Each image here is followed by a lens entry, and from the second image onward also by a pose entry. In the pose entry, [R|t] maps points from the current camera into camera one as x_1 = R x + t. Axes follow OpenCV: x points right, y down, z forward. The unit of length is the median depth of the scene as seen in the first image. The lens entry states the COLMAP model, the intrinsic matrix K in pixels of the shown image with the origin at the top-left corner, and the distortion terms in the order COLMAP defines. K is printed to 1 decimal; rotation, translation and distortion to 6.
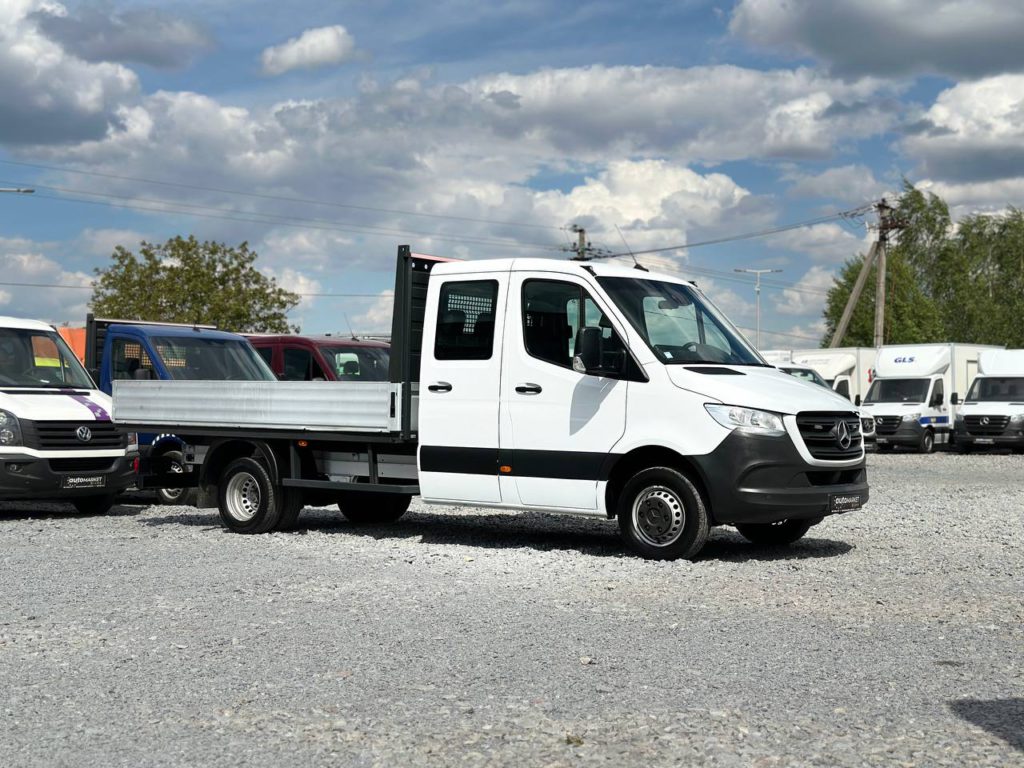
lens RADIAL K [[1423.3, 0, 528.4], [0, 1423.3, 382.4], [0, 0, 1]] dist [0.164979, -0.366152]
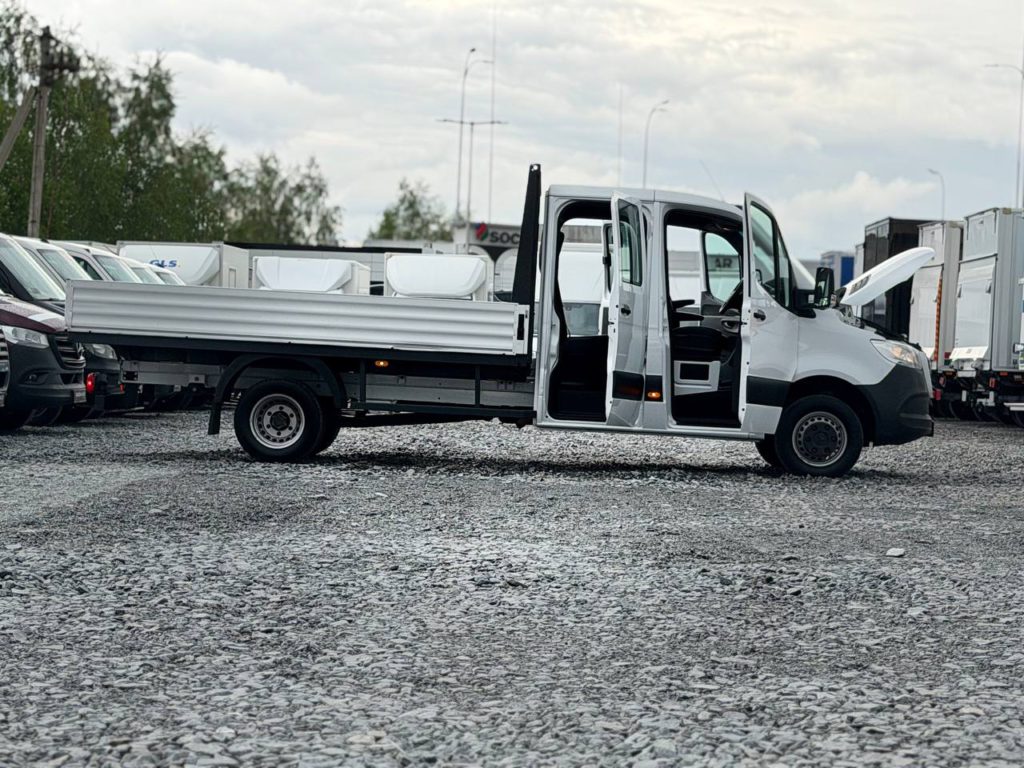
lens RADIAL K [[2293.4, 0, 547.4], [0, 2293.4, 386.5], [0, 0, 1]] dist [0.103781, 0.417028]
pose [[0.796830, 0.018553, 0.603919, -1.030422], [-0.046490, 0.998448, 0.030667, 0.007379], [-0.602413, -0.052513, 0.796456, -0.263118]]
